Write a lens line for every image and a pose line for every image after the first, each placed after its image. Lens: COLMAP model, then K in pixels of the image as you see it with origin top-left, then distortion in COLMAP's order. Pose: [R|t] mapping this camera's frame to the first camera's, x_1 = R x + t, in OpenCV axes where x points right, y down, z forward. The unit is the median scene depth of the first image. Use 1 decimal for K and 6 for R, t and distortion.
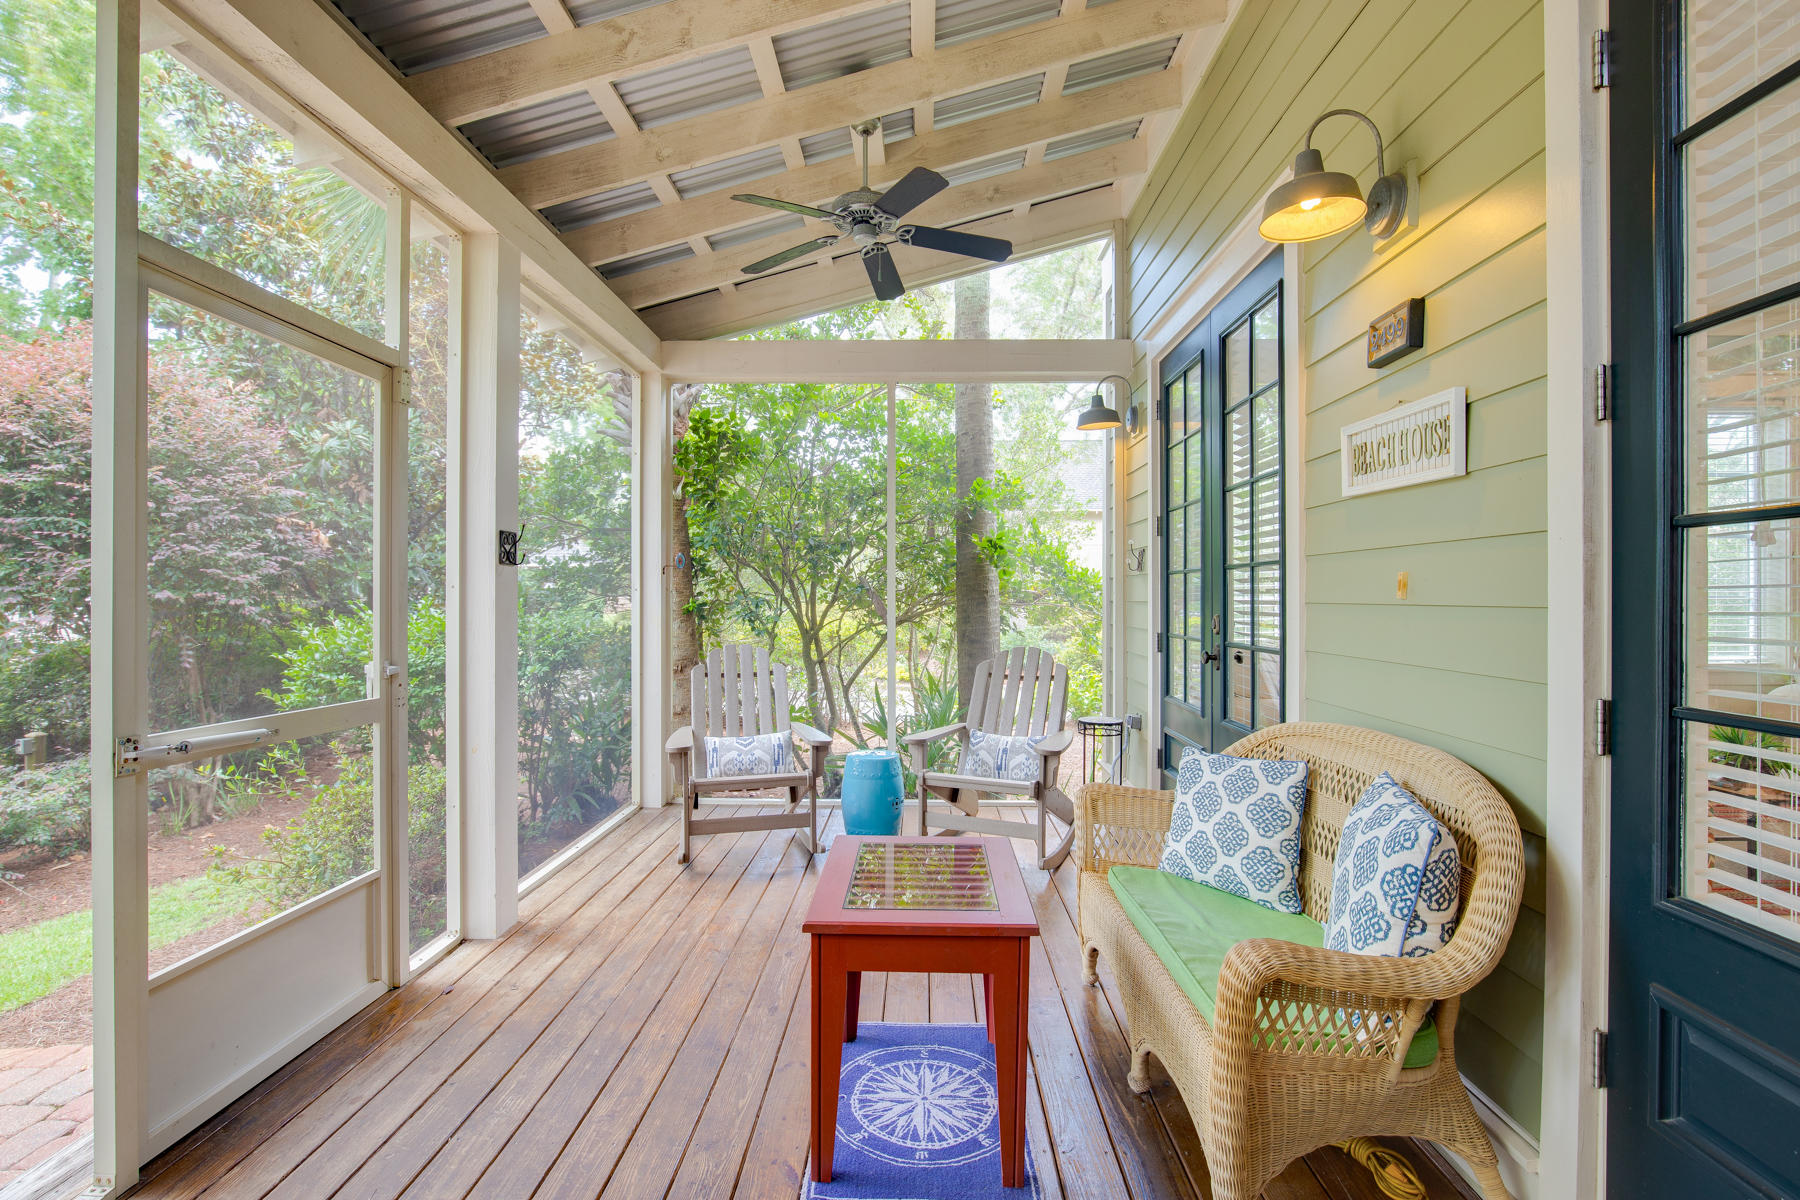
lens RADIAL K [[823.9, 0, 897.6], [0, 823.9, 604.0], [0, 0, 1]] dist [-0.028058, 0.005603]
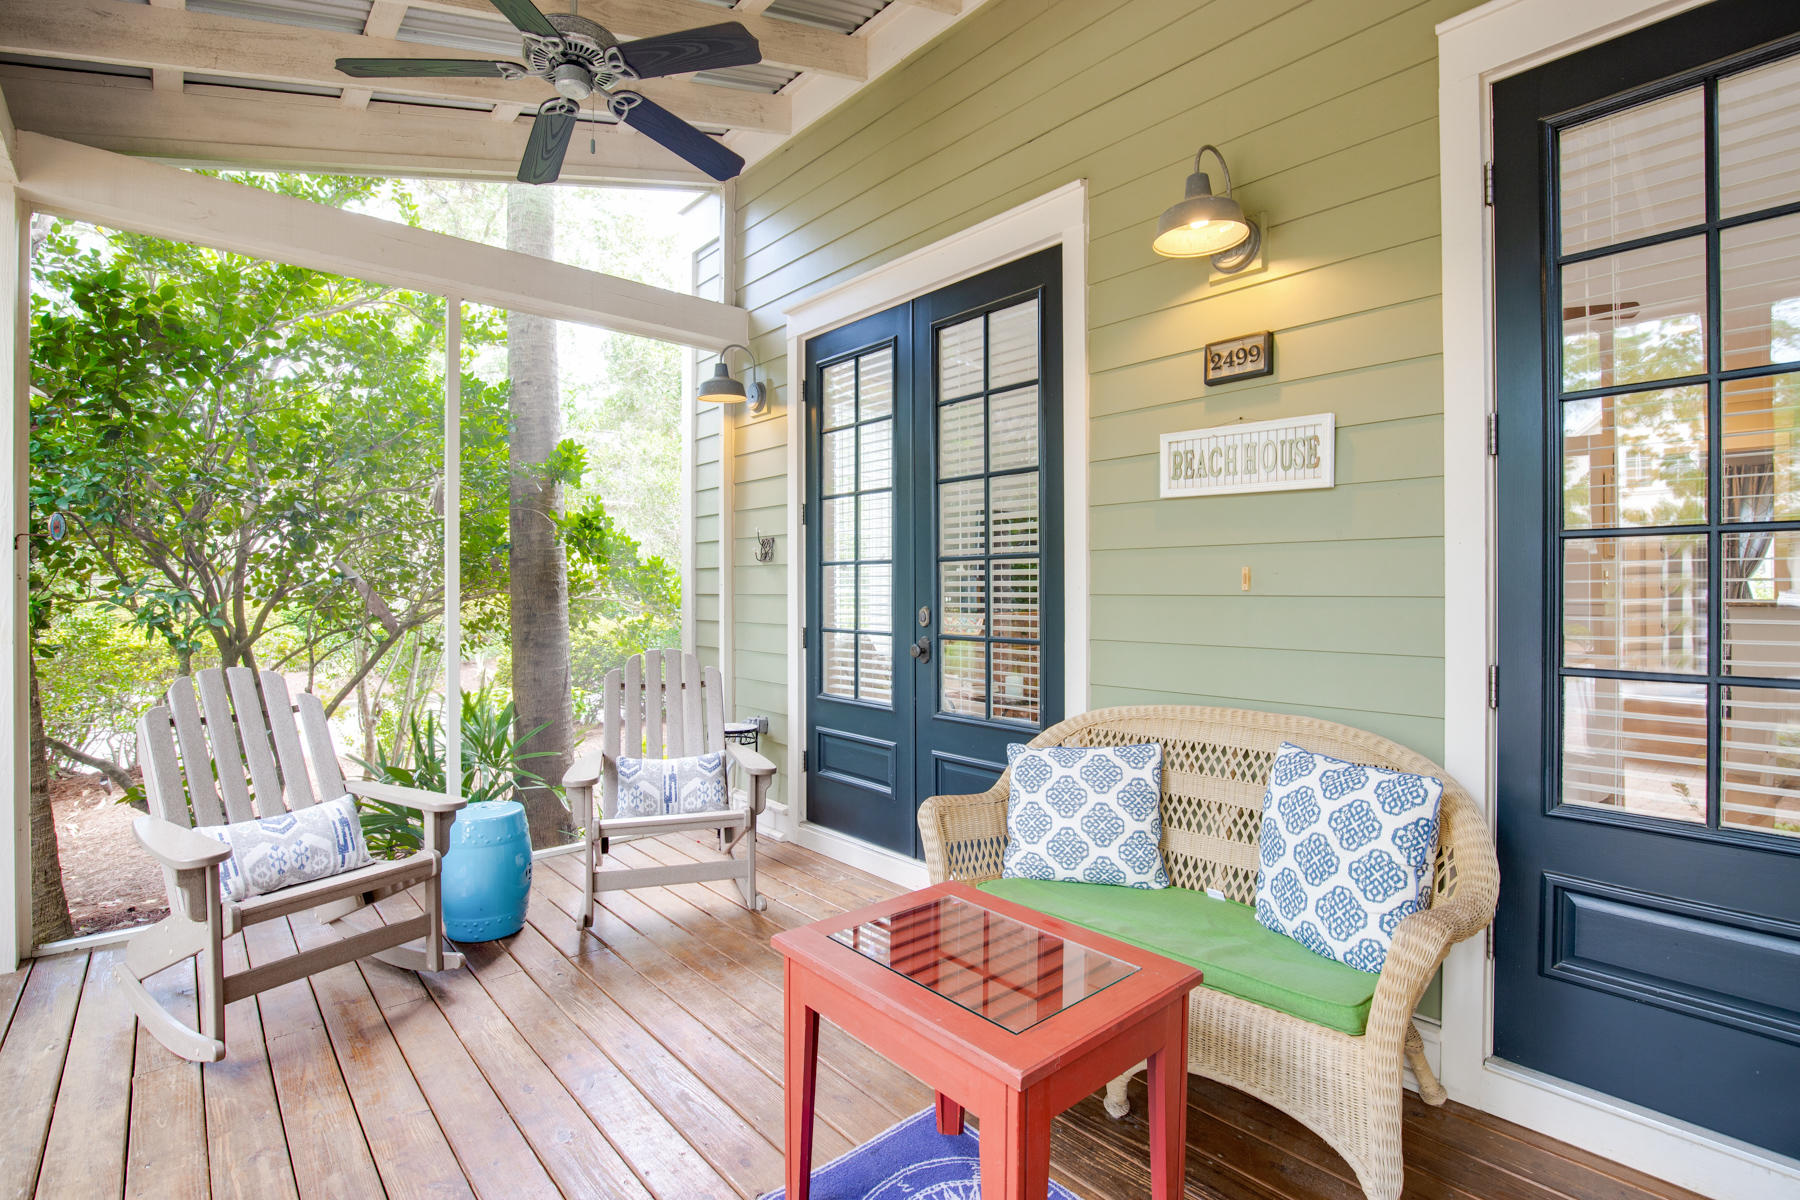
lens RADIAL K [[840.8, 0, 898.7], [0, 840.8, 590.6], [0, 0, 1]] dist [-0.024570, 0.000506]
pose [[0.735184, -0.001162, 0.677867, -0.429193], [0.006648, 0.999963, -0.005497, -0.002145], [-0.677835, 0.008547, 0.735164, 0.371226]]
